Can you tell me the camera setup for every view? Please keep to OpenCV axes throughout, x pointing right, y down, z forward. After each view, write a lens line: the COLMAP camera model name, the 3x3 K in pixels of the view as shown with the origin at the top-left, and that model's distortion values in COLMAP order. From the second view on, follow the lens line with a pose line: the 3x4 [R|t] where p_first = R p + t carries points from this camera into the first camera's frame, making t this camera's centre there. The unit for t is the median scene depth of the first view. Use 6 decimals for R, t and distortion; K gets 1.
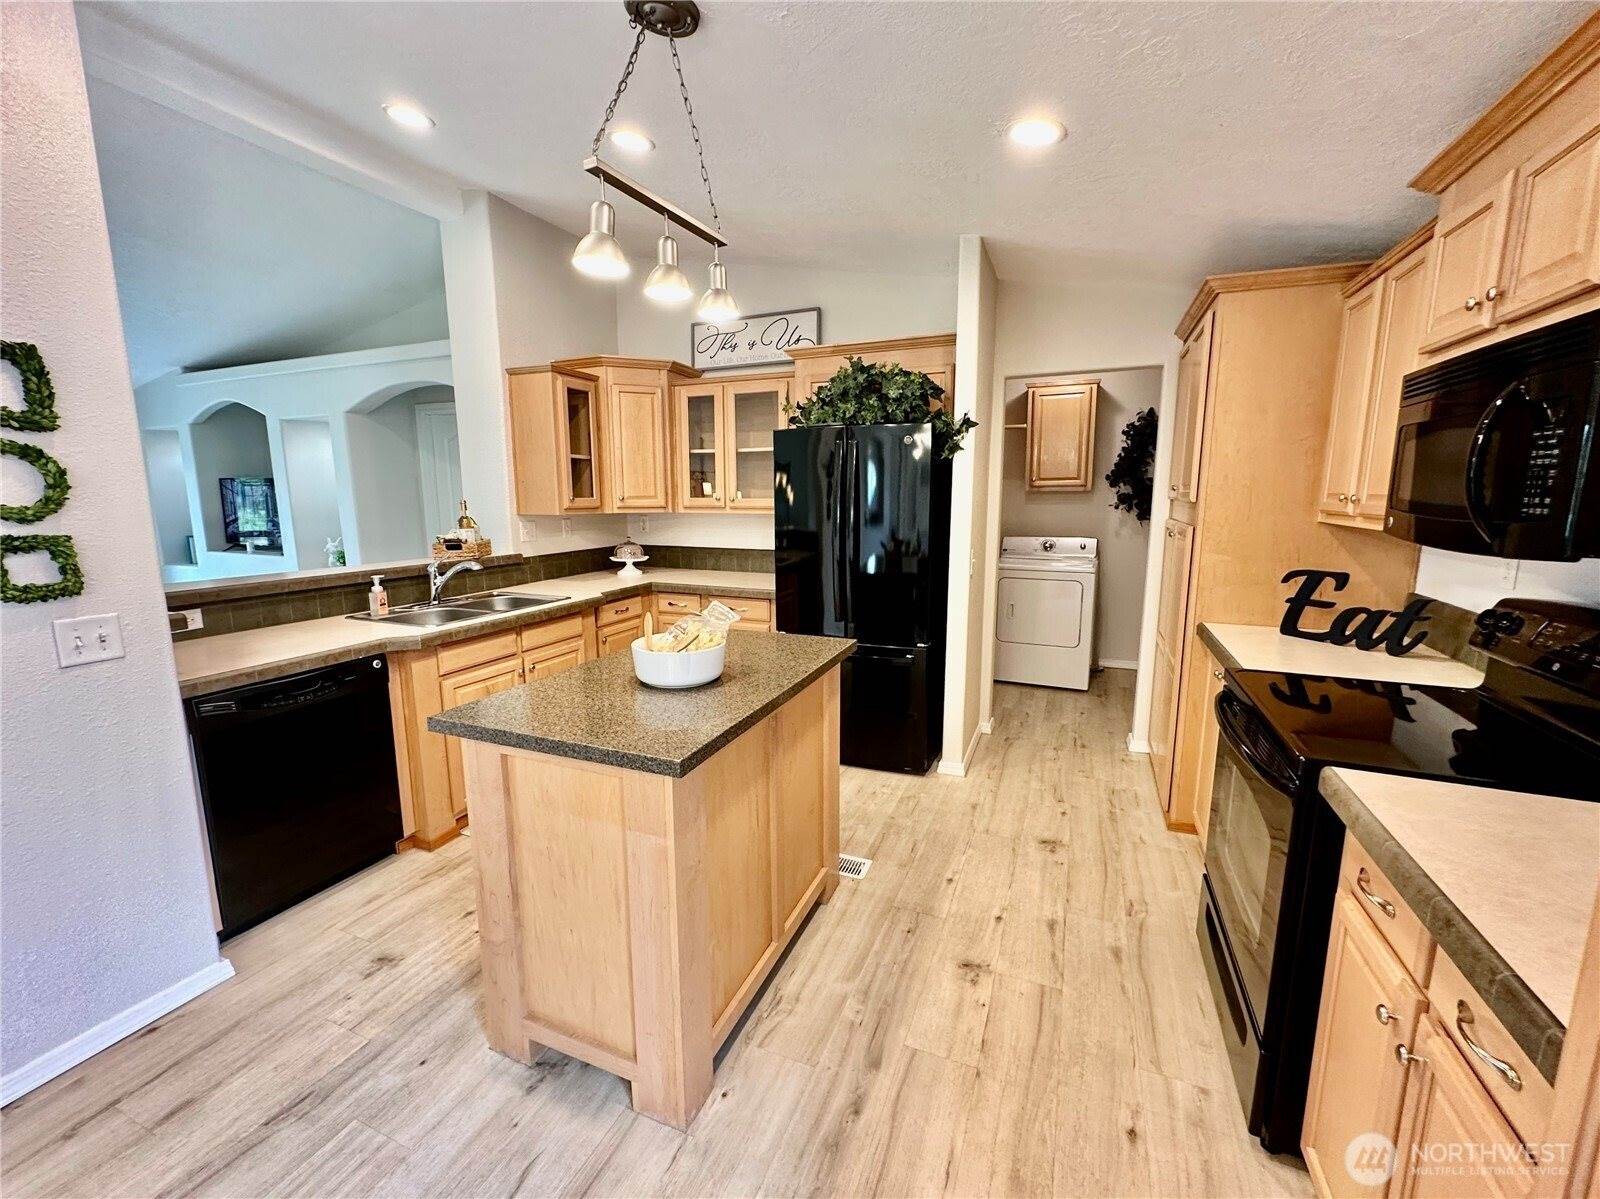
lens RADIAL K [[676.0, 0, 793.8], [0, 676.0, 601.2], [0, 0, 1]] dist [-0.000108, 0.000770]
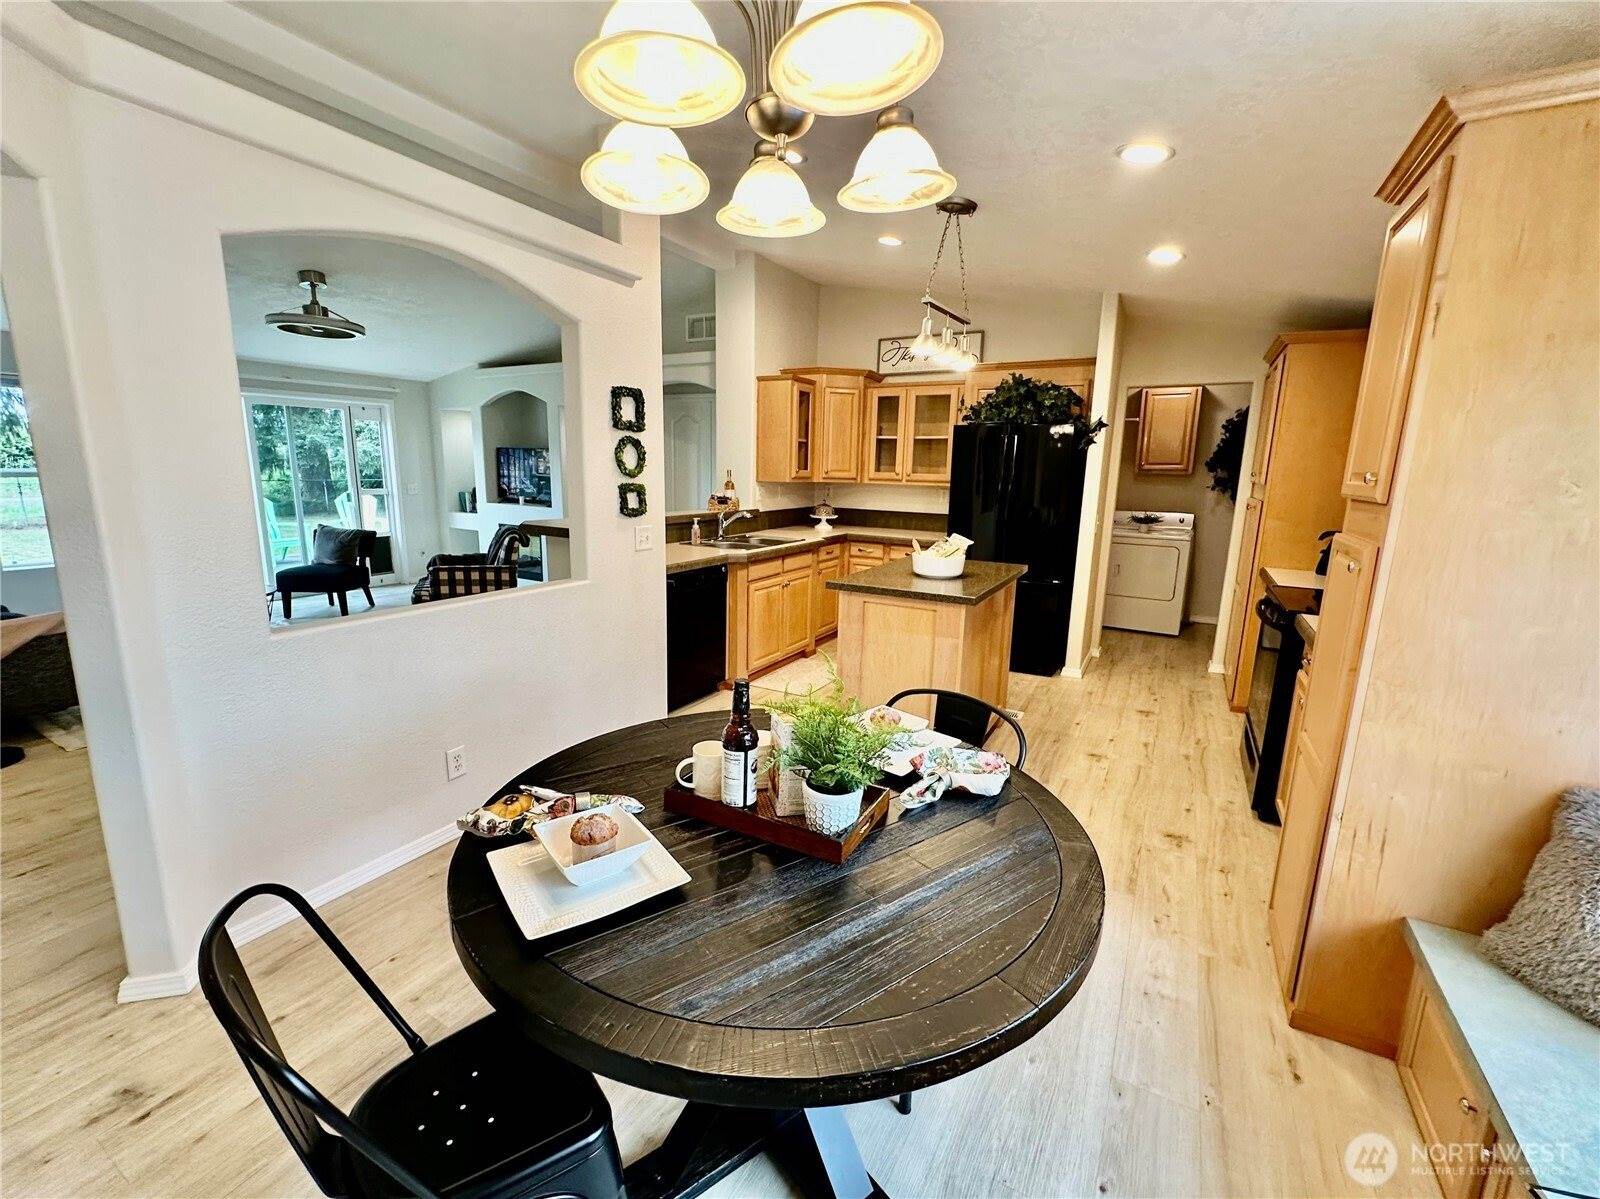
lens RADIAL K [[676.0, 0, 798.7], [0, 676.0, 599.2], [0, 0, 1]] dist [-0.000108, 0.000770]
pose [[0.993180, 0.045968, -0.107149, -0.189118], [-0.042315, 0.998451, 0.036123, 0.072338], [0.108643, -0.031342, 0.993587, -0.454078]]
